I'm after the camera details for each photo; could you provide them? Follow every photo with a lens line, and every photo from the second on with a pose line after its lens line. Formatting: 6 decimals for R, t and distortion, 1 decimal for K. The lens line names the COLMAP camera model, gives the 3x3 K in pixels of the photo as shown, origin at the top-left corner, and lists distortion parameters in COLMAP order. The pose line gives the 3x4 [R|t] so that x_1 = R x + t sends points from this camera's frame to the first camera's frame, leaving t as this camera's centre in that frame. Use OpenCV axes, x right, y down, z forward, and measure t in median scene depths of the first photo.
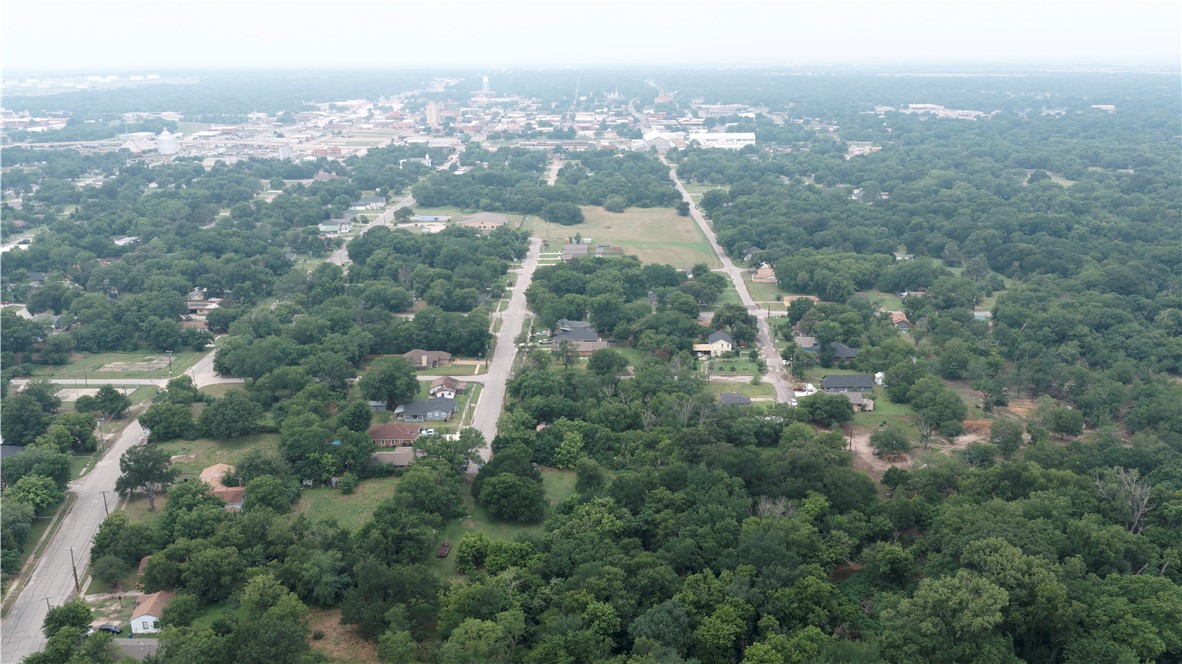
lens RADIAL K [[978.7, 0, 591.0], [0, 978.7, 332.0], [0, 0, 1]] dist [0.029099, -0.073996]
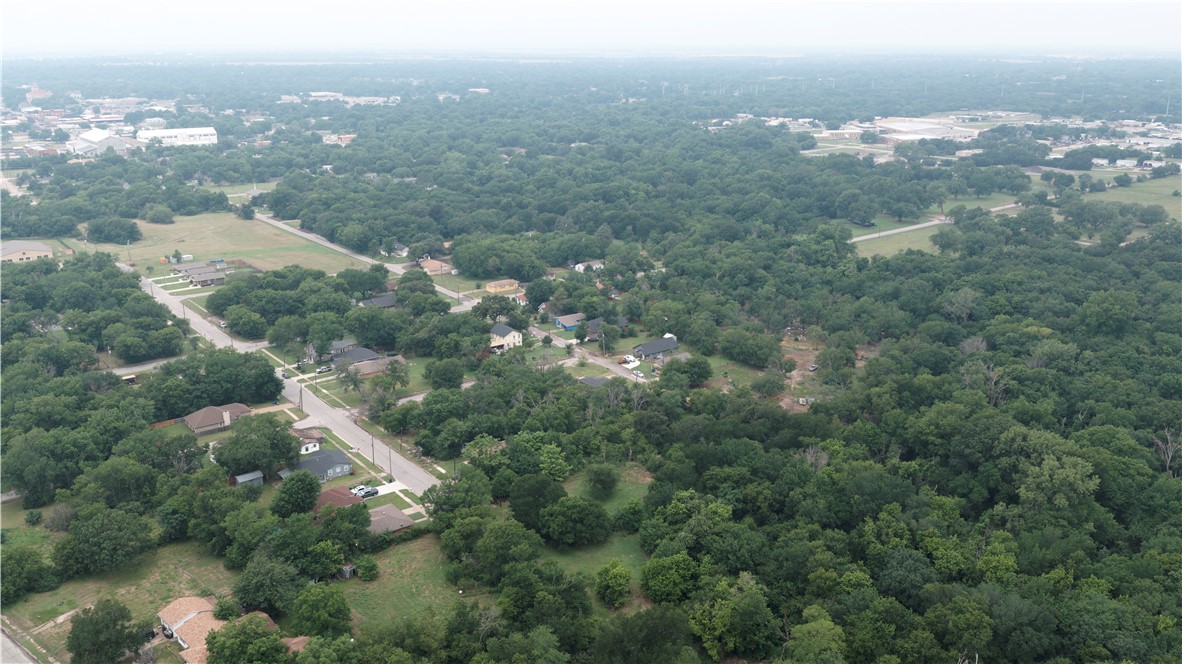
lens RADIAL K [[978.7, 0, 591.0], [0, 978.7, 332.0], [0, 0, 1]] dist [0.029099, -0.073996]
pose [[0.781854, -0.172216, 0.599205, -0.214145], [0.165517, 0.983941, 0.066822, -0.023897], [-0.601090, 0.046933, 0.797802, 0.086711]]
